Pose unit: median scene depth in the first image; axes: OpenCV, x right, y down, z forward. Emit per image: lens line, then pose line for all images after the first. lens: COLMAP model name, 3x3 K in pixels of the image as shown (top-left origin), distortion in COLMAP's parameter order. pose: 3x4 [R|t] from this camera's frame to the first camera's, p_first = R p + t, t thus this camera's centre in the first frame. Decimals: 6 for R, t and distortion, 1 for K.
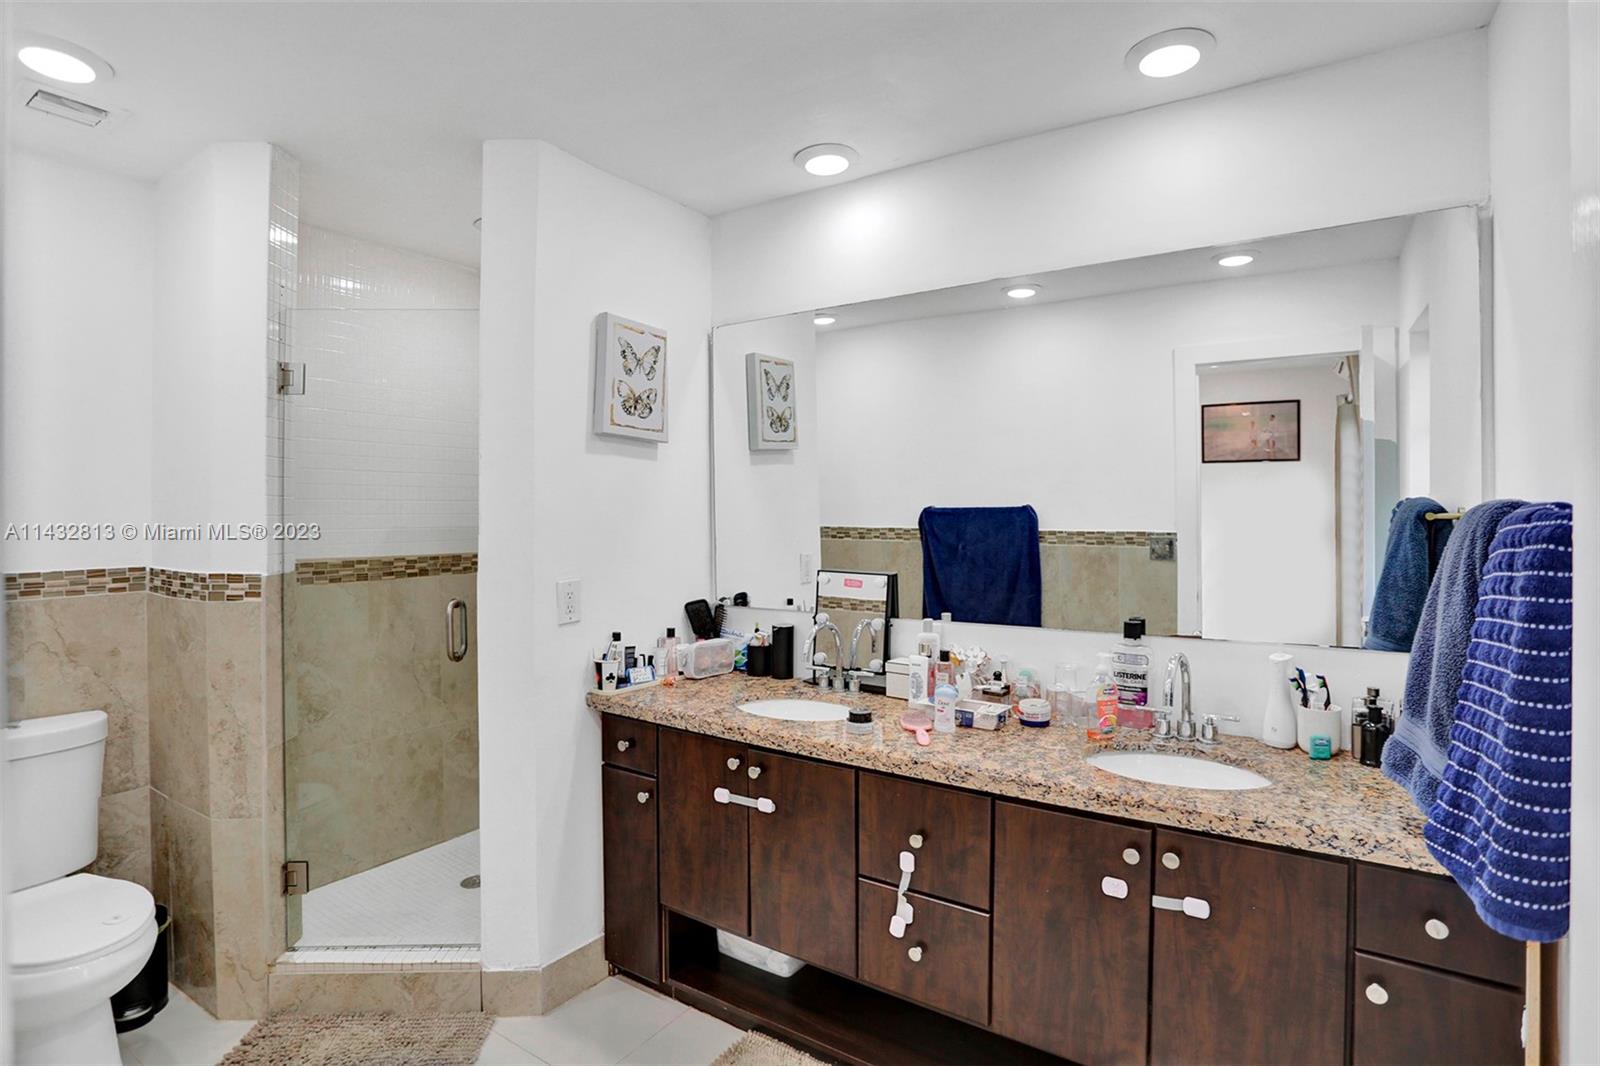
lens RADIAL K [[797.4, 0, 806.1], [0, 797.4, 503.5], [0, 0, 1]] dist [-0.052968, 0.018654]
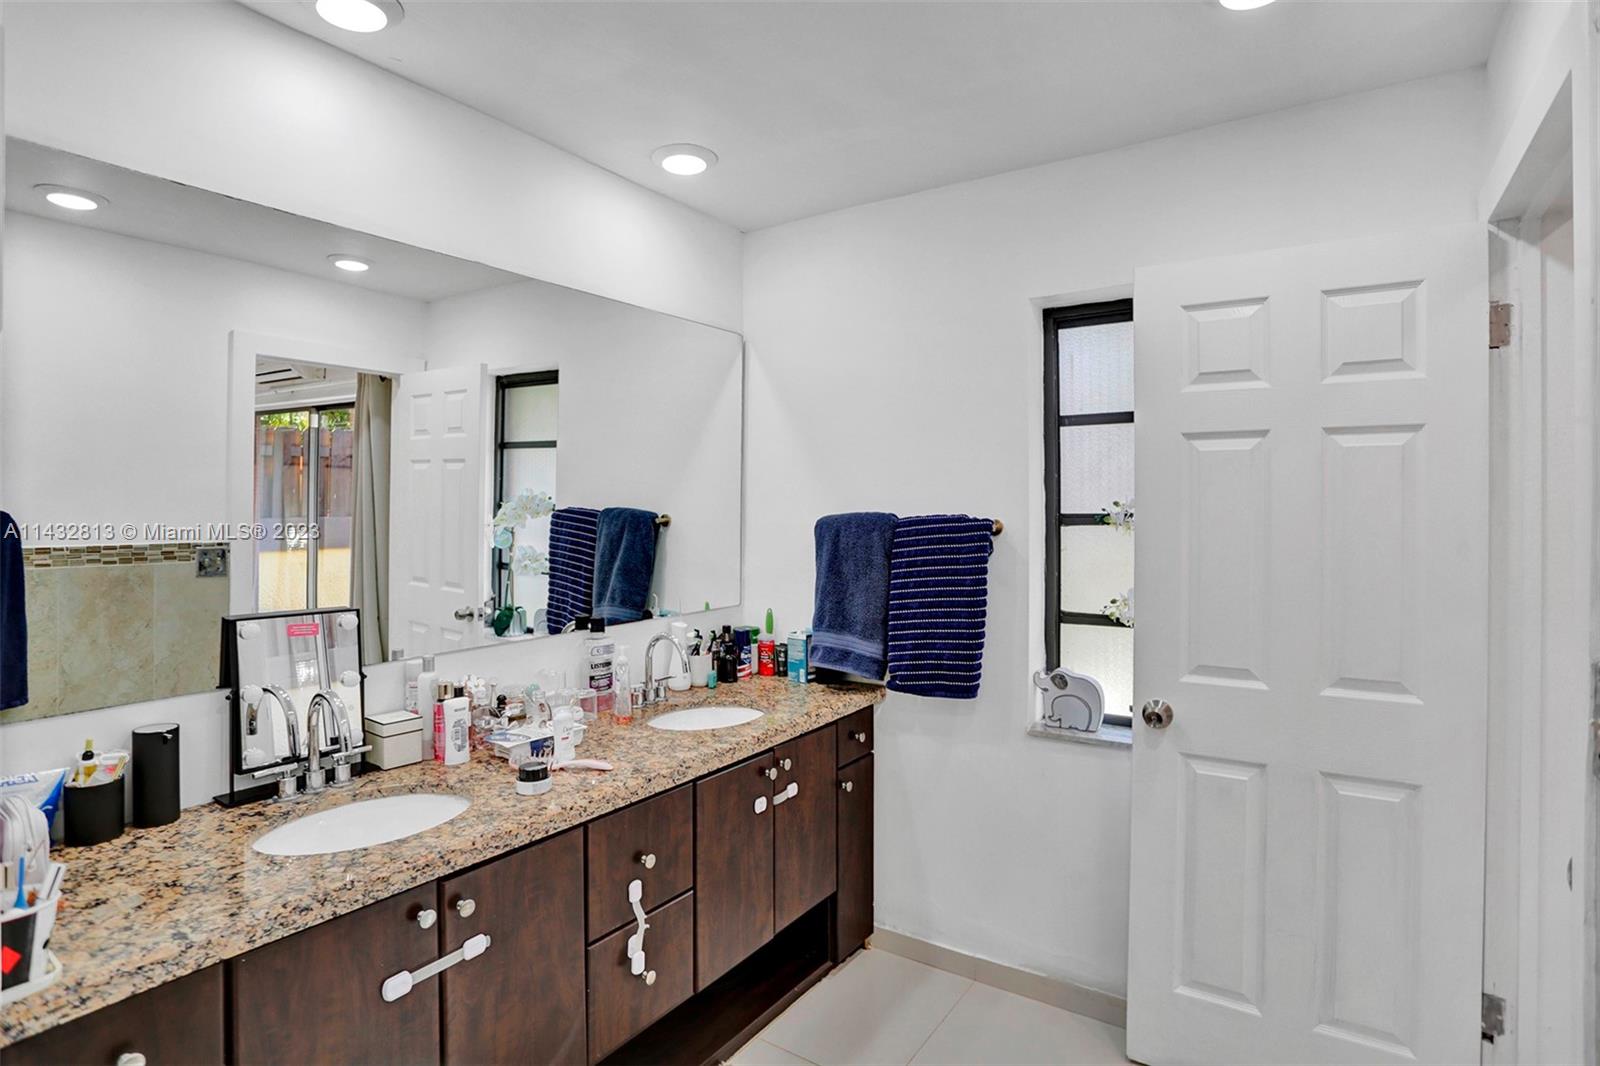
lens RADIAL K [[797.4, 0, 806.1], [0, 797.4, 503.5], [0, 0, 1]] dist [-0.052968, 0.018654]
pose [[0.023082, 0.011710, 0.999665, -0.731744], [-0.007909, 0.999902, -0.011530, -0.002720], [-0.999702, -0.007640, 0.023172, 0.693535]]
